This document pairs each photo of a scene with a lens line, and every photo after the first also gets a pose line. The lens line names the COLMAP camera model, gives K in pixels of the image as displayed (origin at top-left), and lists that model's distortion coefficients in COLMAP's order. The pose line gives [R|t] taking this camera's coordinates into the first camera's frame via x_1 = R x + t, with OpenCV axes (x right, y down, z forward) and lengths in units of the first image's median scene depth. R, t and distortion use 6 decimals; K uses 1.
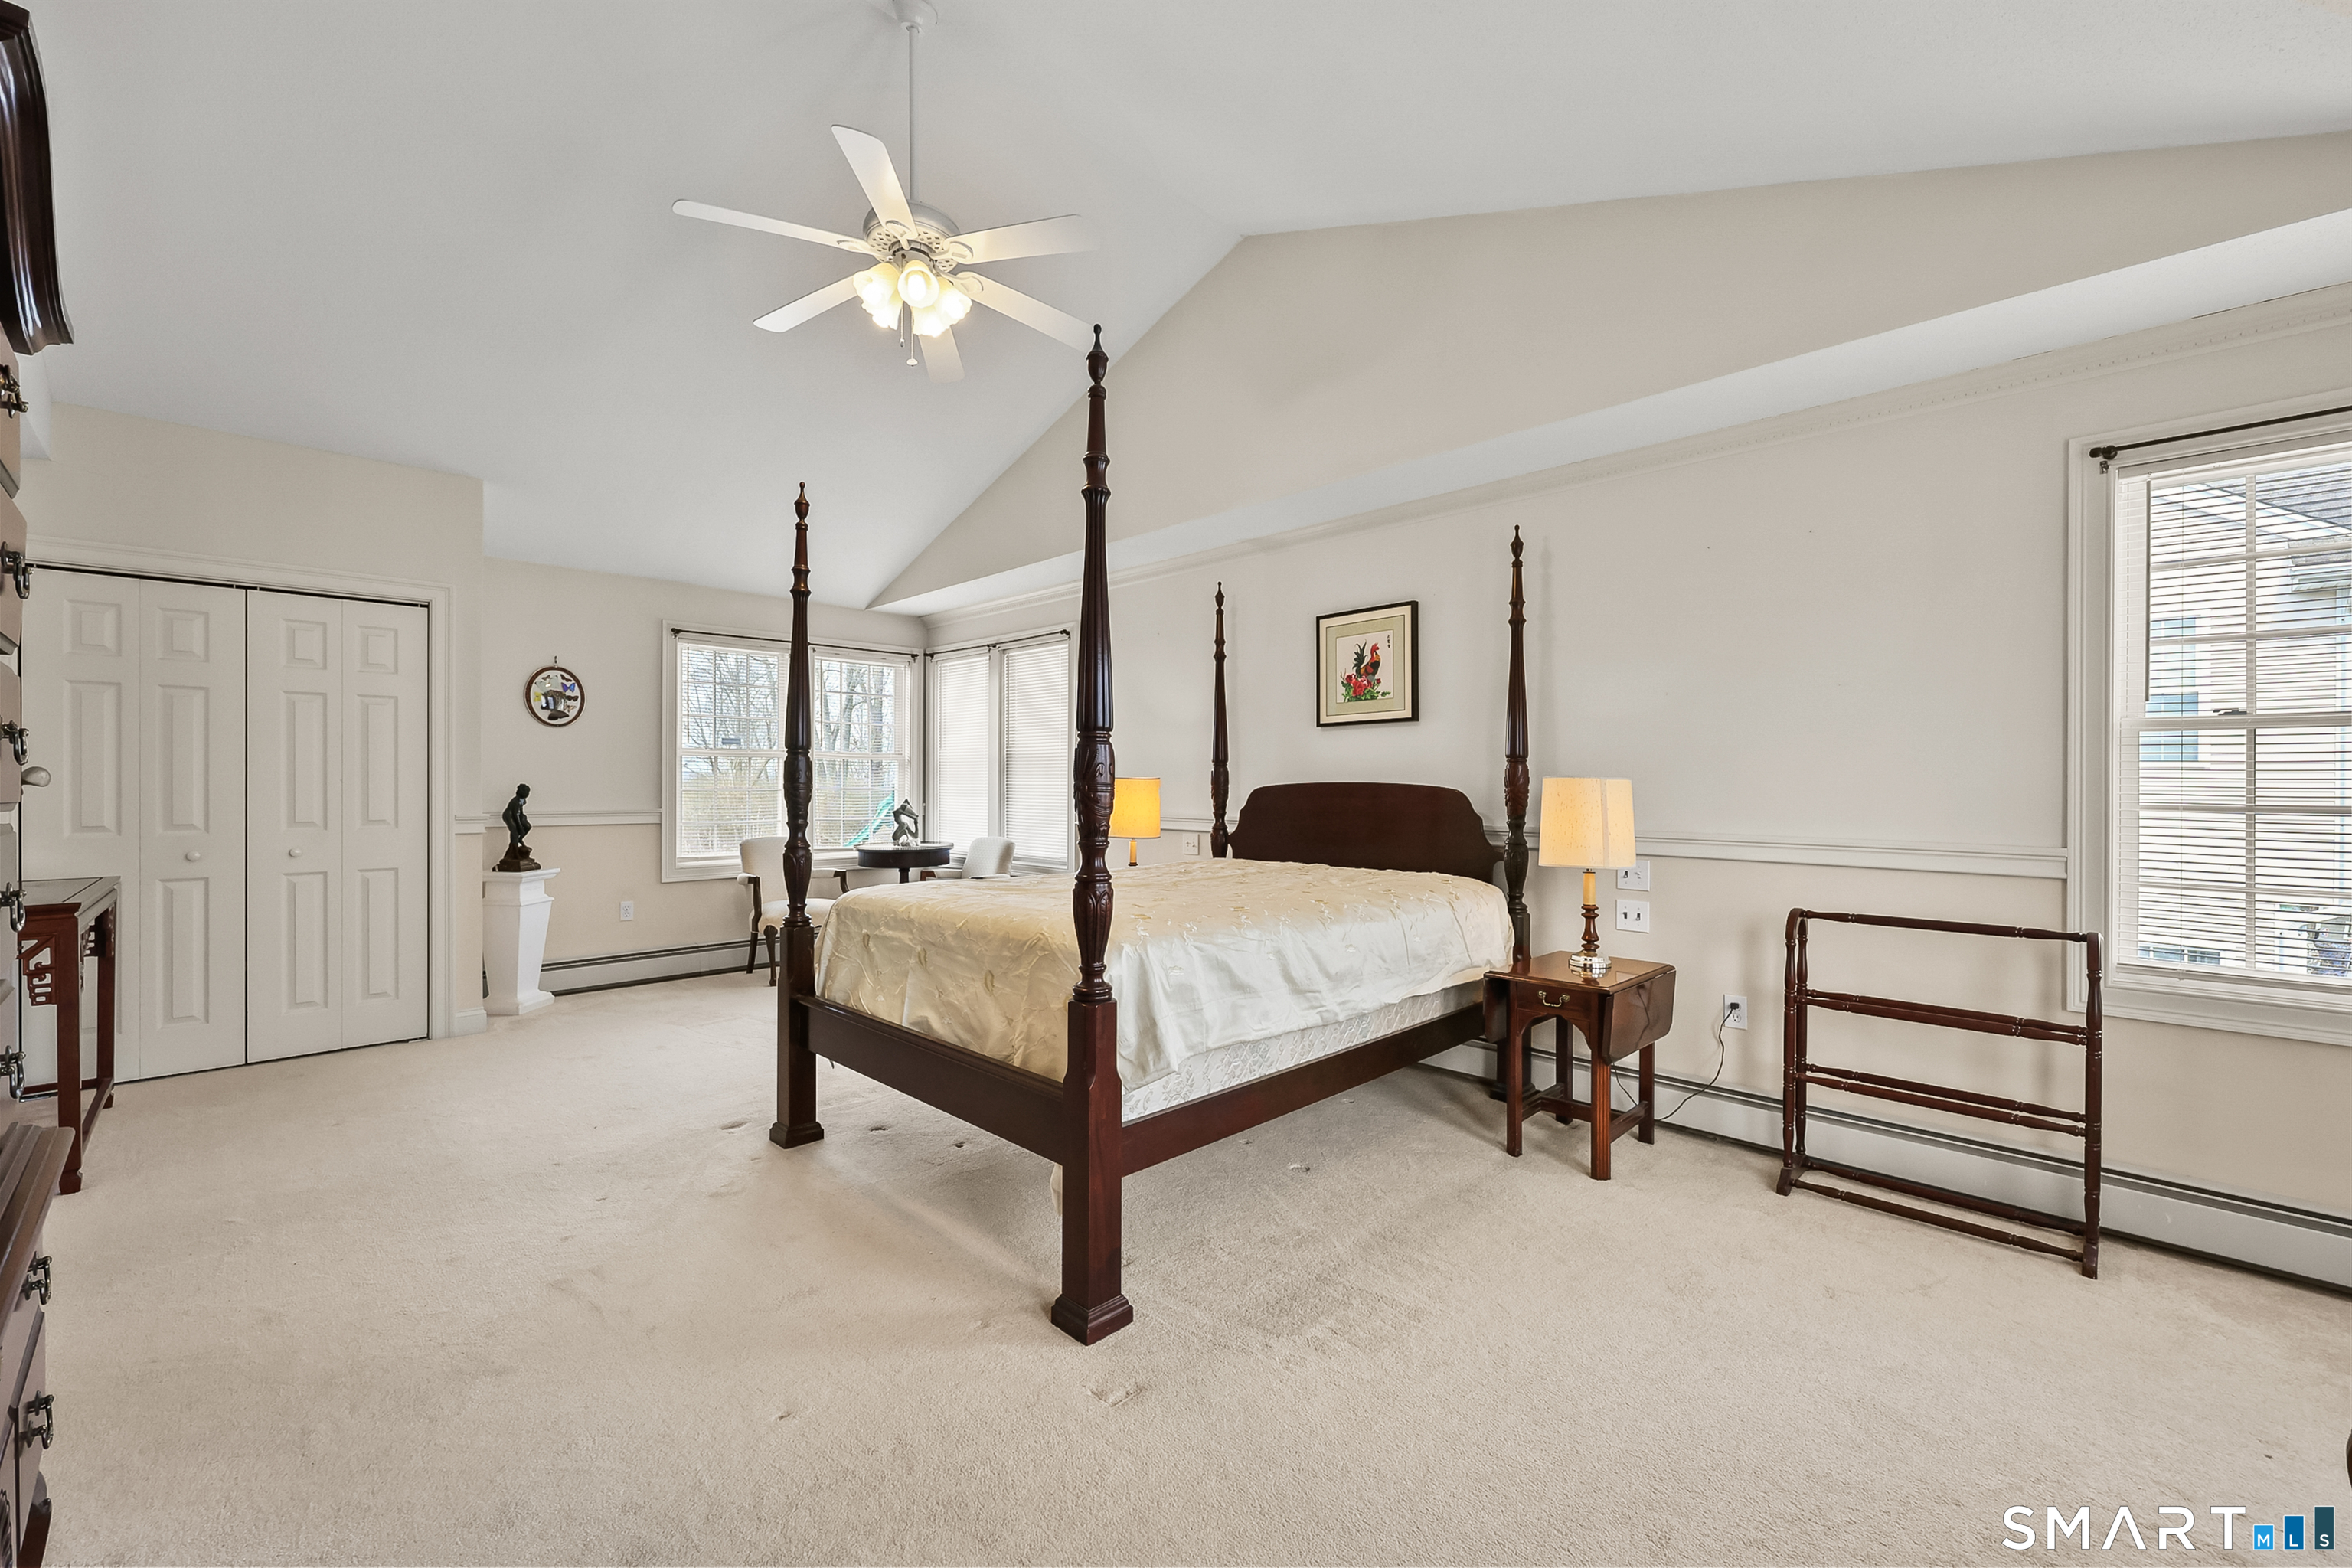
lens RADIAL K [[967.0, 0, 1171.4], [0, 967.0, 766.6], [0, 0, 1]] dist [-0.001932, -0.000311]
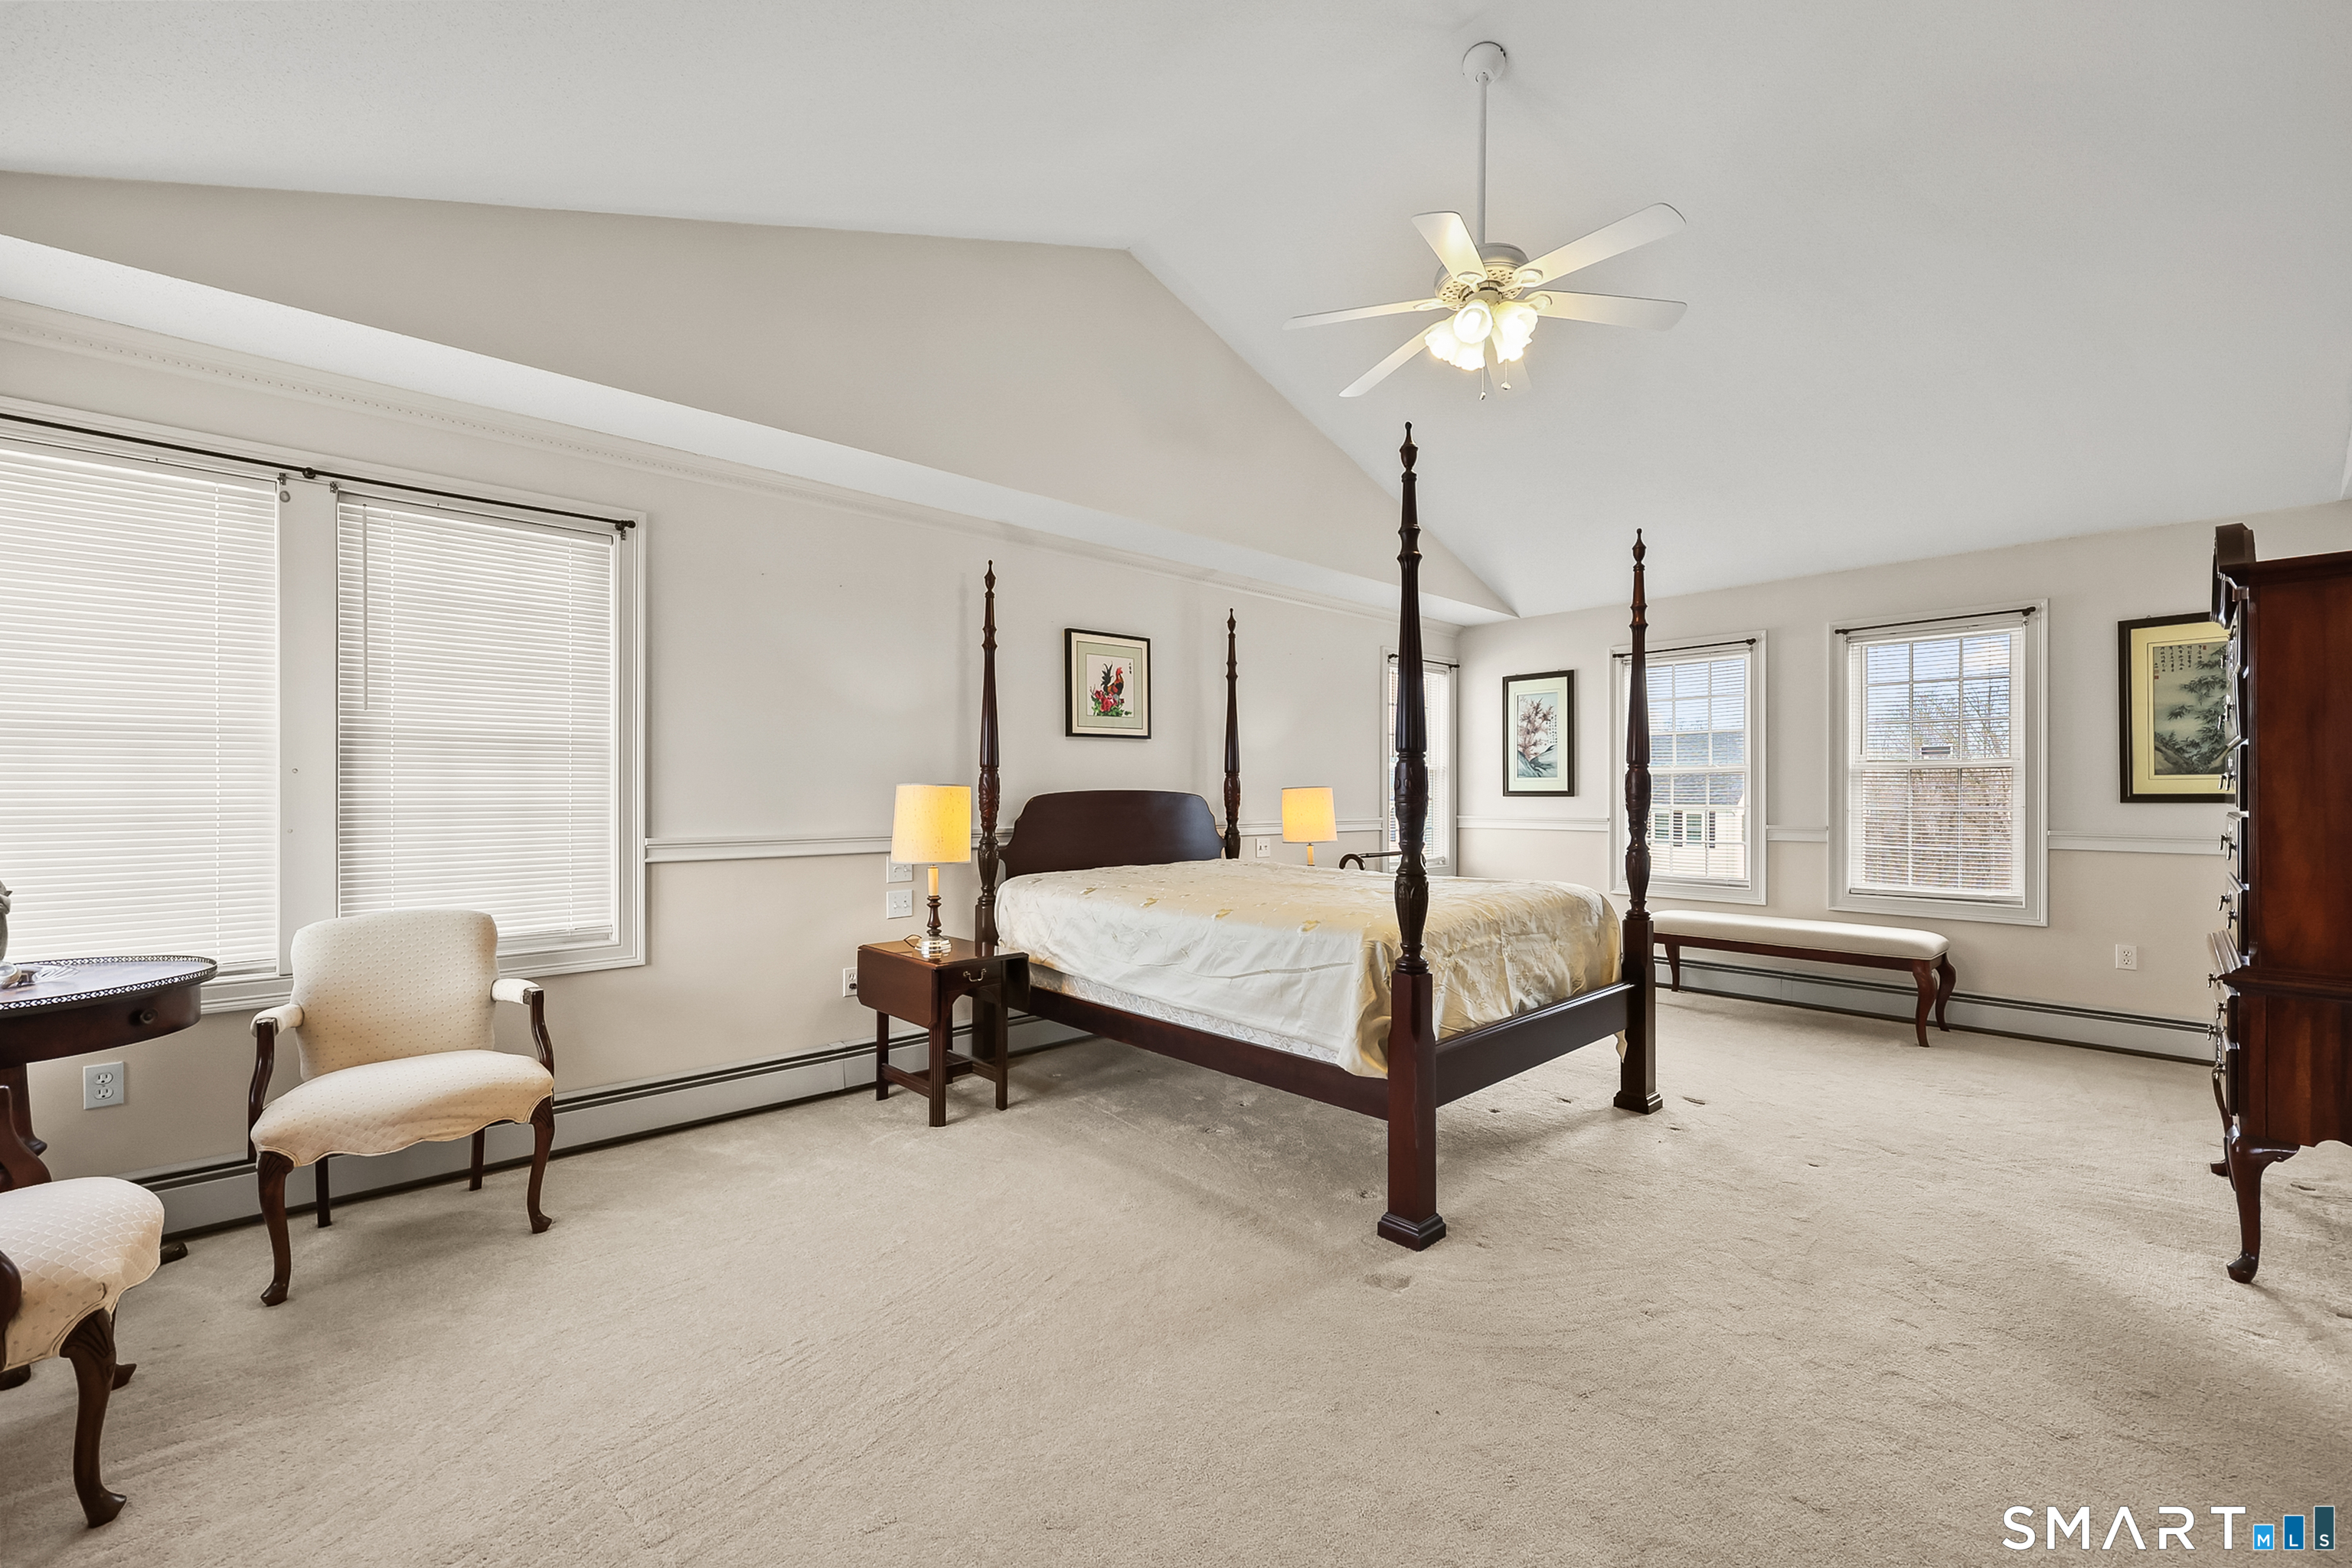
lens RADIAL K [[955.4, 0, 1179.7], [0, 955.4, 779.3], [0, 0, 1]] dist [-0.003090, -0.000508]
pose [[0.020734, 0.005164, 0.999772, -0.896642], [-0.016252, 0.999856, -0.004827, 0.008403], [-0.999653, -0.016148, 0.020815, 0.893964]]
